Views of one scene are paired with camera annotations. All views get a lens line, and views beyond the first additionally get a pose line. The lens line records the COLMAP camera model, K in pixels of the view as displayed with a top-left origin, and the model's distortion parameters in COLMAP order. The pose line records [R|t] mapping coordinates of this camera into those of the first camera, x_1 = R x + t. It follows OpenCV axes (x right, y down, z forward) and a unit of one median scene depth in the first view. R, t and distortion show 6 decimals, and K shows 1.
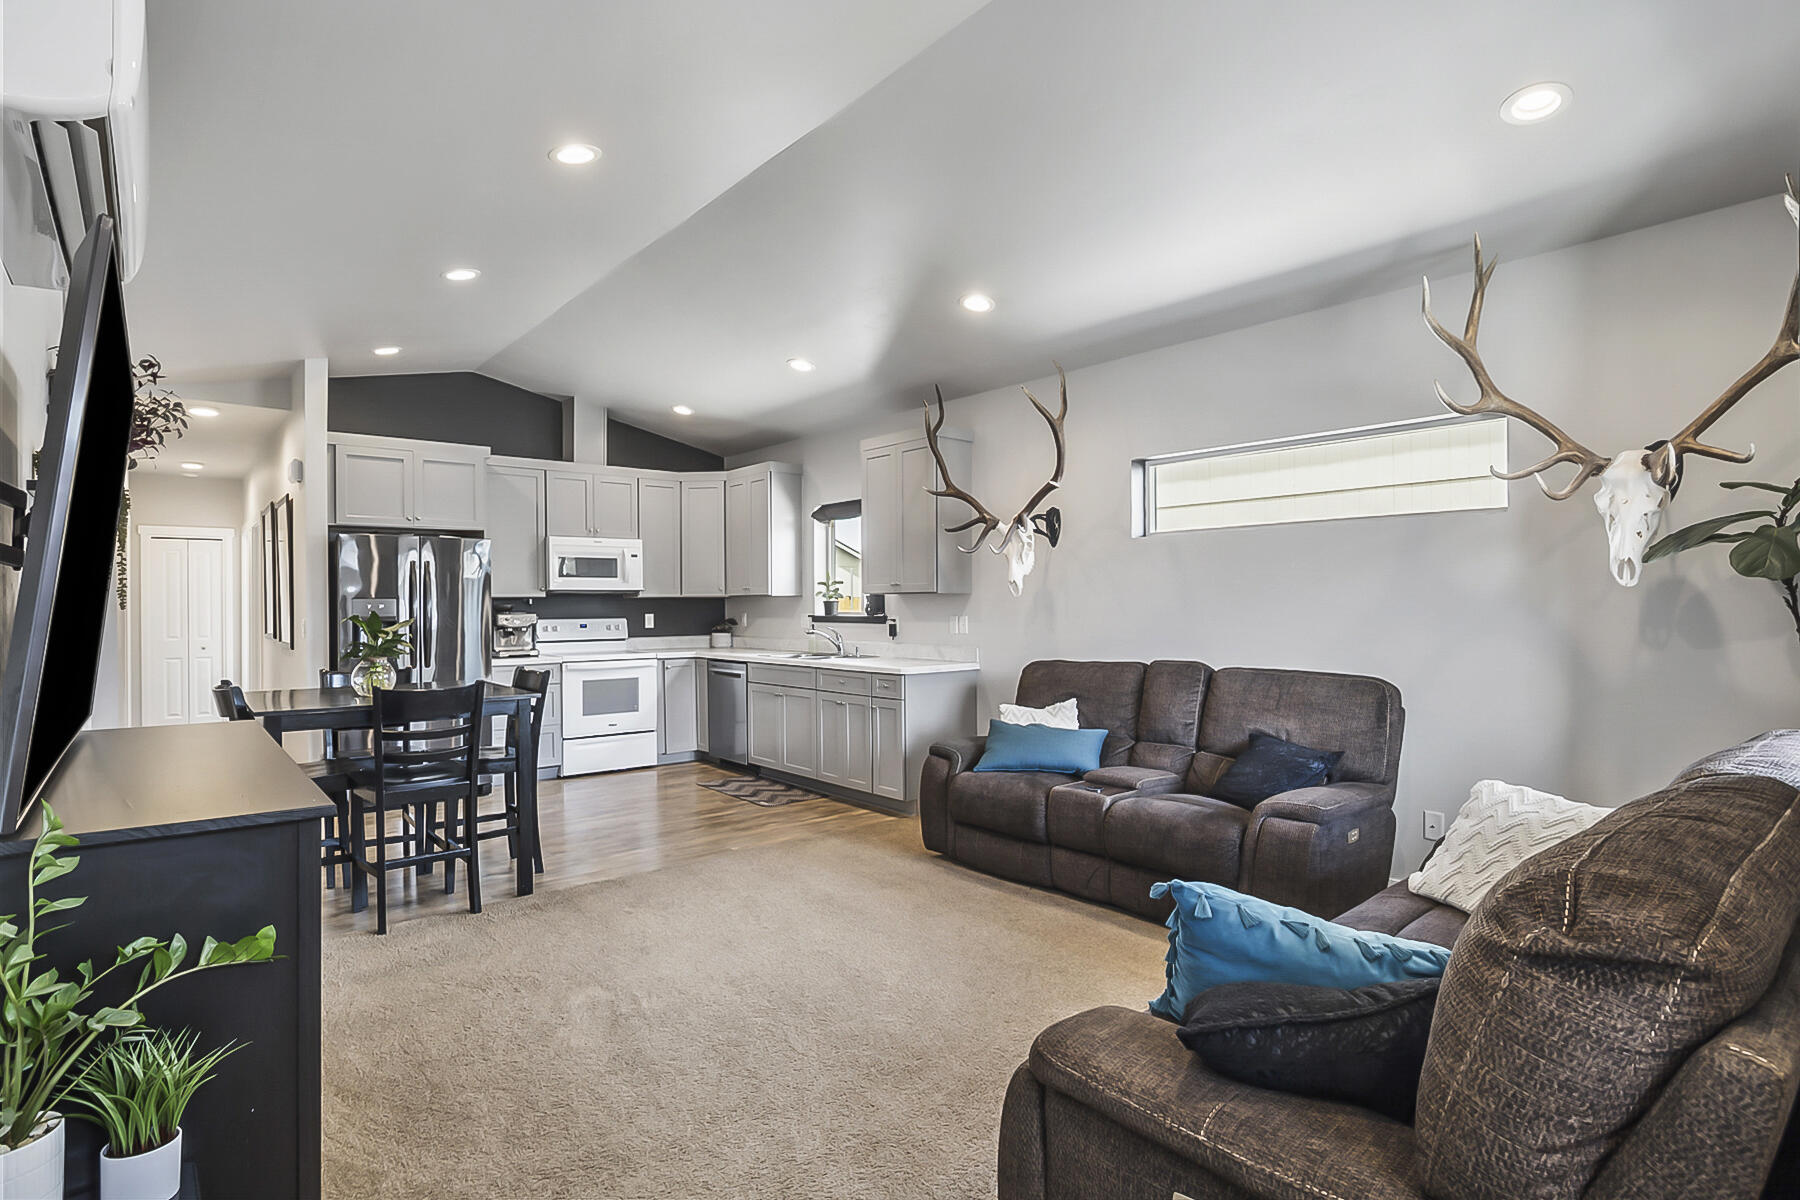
lens RADIAL K [[917.6, 0, 904.5], [0, 917.6, 607.7], [0, 0, 1]] dist [-0.014463, 0.003934]
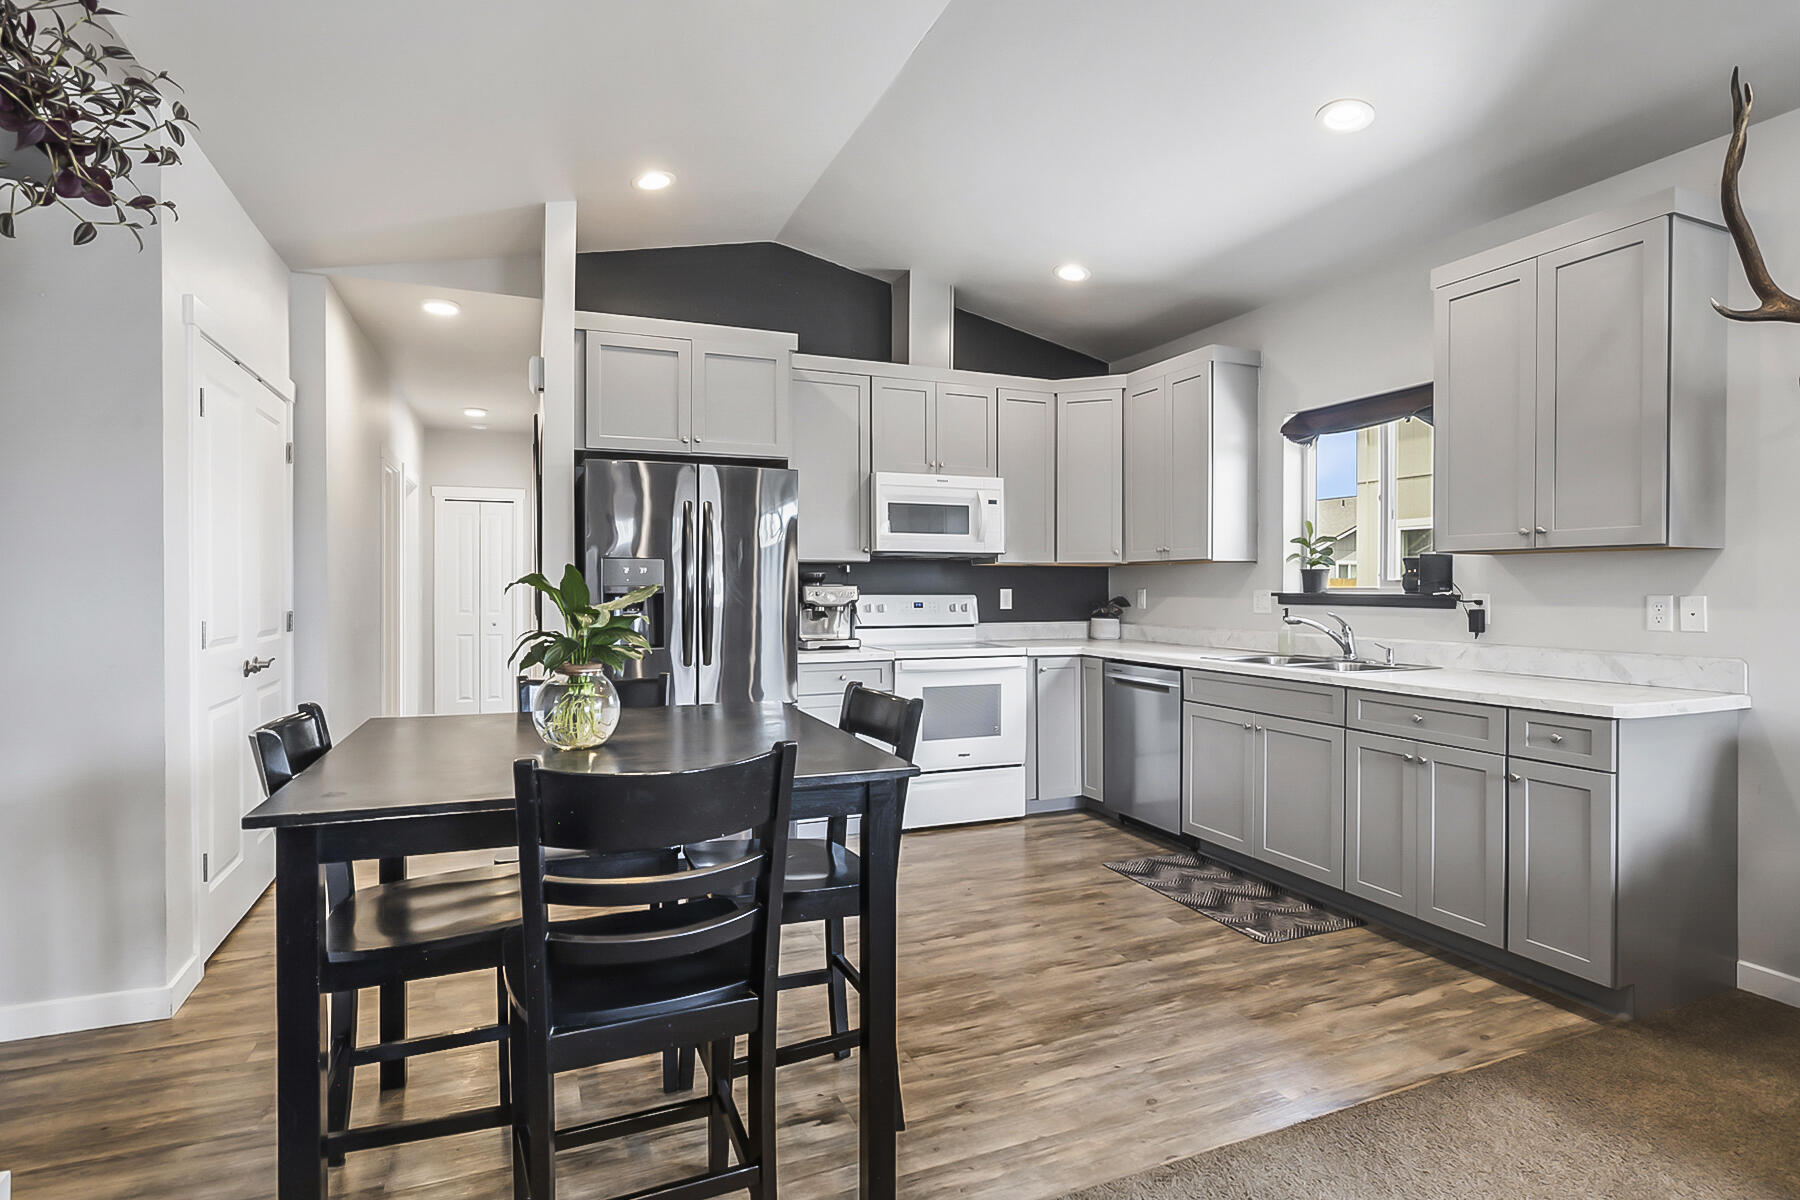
lens RADIAL K [[917.6, 0, 906.2], [0, 917.6, 593.7], [0, 0, 1]] dist [-0.014463, 0.003934]
pose [[0.956406, 0.010816, -0.291839, -0.166218], [-0.009506, 0.999937, 0.005907, 0.007868], [0.291885, -0.002875, 0.956449, 0.353965]]
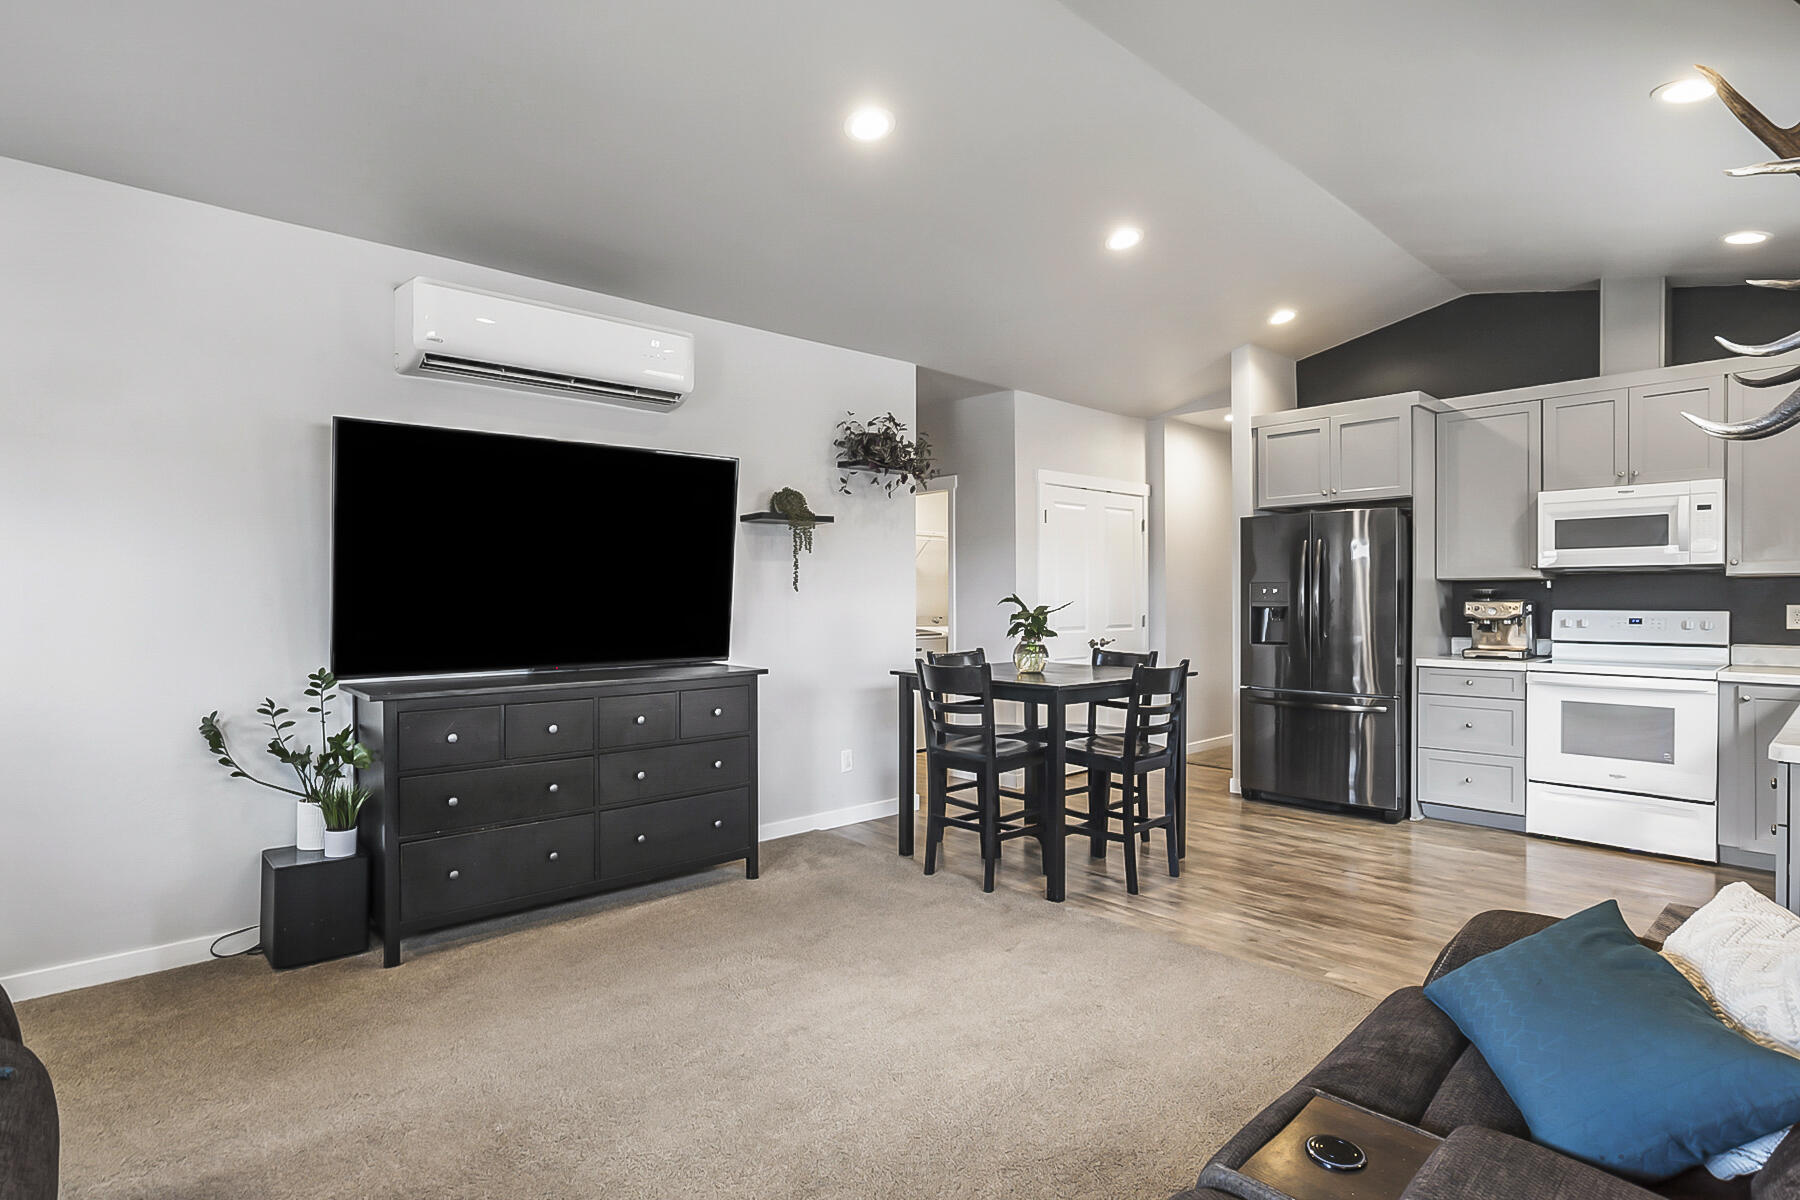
lens RADIAL K [[917.6, 0, 887.6], [0, 917.6, 596.5], [0, 0, 1]] dist [-0.014463, 0.003934]
pose [[0.031540, 0.005242, -0.999489, 0.298558], [-0.003418, 0.999981, 0.005137, 0.000780], [0.999497, 0.003254, 0.031557, 0.470313]]
